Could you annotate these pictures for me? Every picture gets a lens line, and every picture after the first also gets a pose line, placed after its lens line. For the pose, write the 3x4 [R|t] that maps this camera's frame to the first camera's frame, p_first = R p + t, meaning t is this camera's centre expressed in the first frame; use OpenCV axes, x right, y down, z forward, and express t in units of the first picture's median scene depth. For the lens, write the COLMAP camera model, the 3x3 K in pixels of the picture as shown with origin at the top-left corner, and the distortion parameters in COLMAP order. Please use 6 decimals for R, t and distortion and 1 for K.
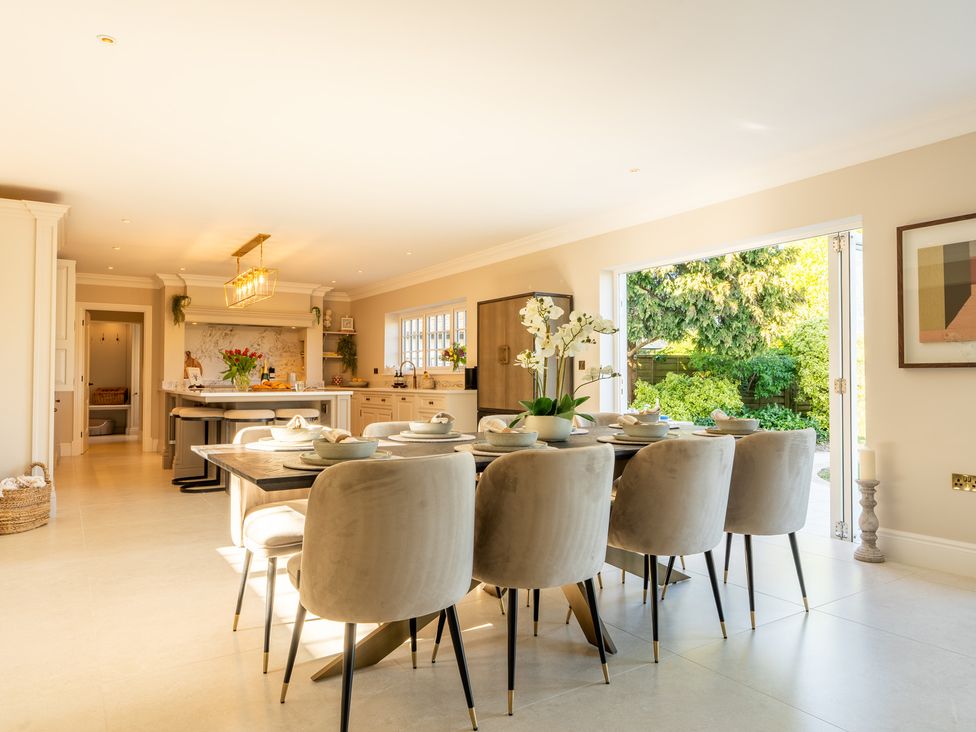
lens RADIAL K [[625.3, 0, 483.9], [0, 625.3, 371.1], [0, 0, 1]] dist [-0.026315, 0.017159]
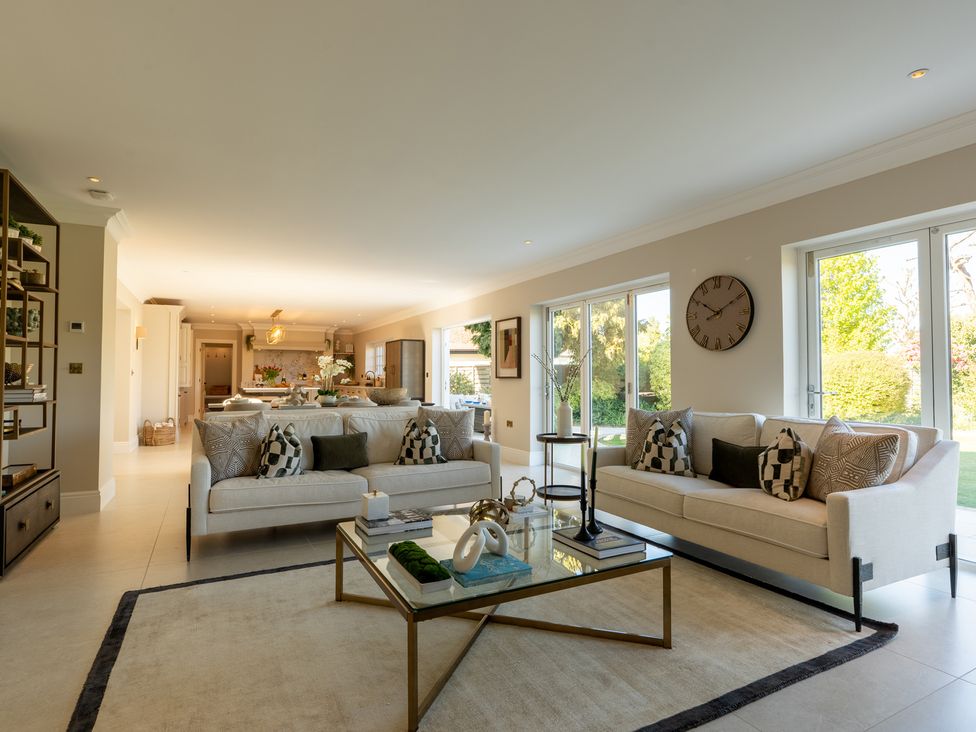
lens RADIAL K [[519.9, 0, 478.4], [0, 519.9, 366.8], [0, 0, 1]] dist [0.004856, 0.001362]
pose [[0.993384, -0.000199, -0.114839, 0.324485], [-0.001125, 0.999934, -0.011470, -0.010466], [0.114834, 0.011524, 0.993318, -0.404508]]
